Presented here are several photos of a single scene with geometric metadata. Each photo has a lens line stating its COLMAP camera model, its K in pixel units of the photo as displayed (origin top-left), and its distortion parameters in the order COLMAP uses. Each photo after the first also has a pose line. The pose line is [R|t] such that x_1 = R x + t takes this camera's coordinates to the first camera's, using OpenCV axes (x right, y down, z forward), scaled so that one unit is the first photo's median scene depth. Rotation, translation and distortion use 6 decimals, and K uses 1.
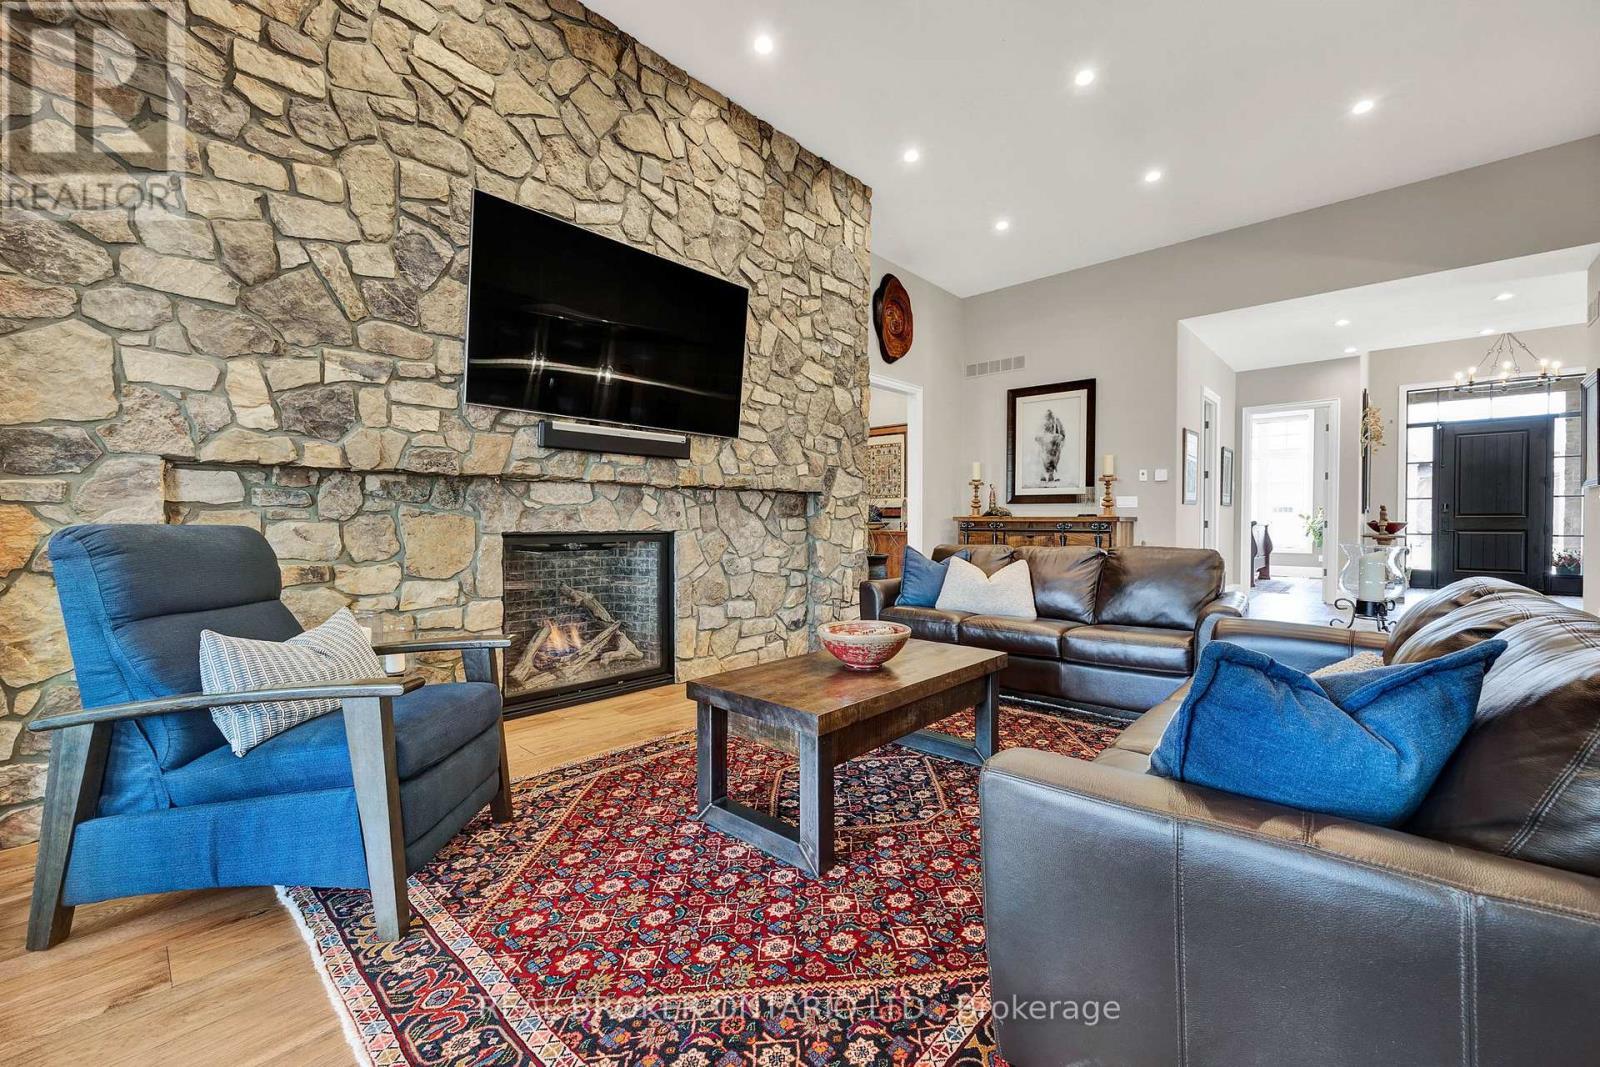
lens RADIAL K [[651.6, 0, 801.4], [0, 651.6, 529.8], [0, 0, 1]] dist [-0.000155, -0.000053]
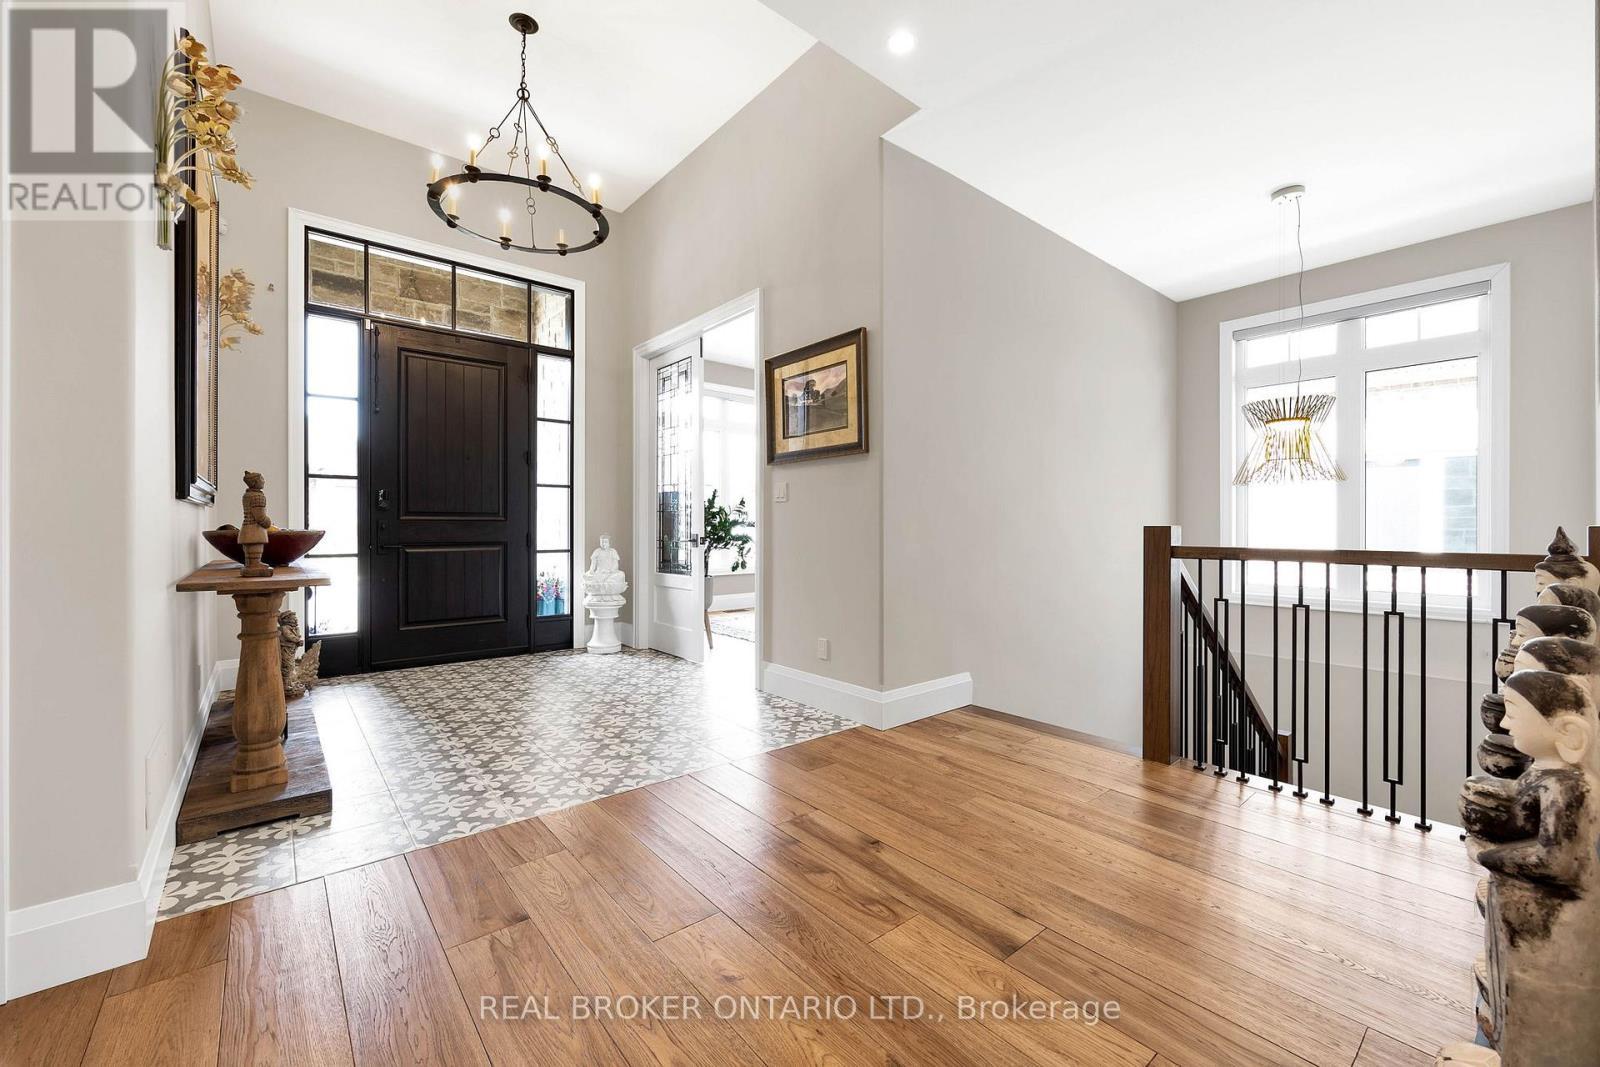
lens RADIAL K [[655.3, 0, 808.8], [0, 655.3, 529.6], [0, 0, 1]] dist [-0.006951, -0.000037]
pose [[0.137638, -0.003100, 0.990478, 0.597839], [0.014511, 0.999894, 0.001113, -0.007954], [-0.990376, 0.014220, 0.137668, 0.669374]]
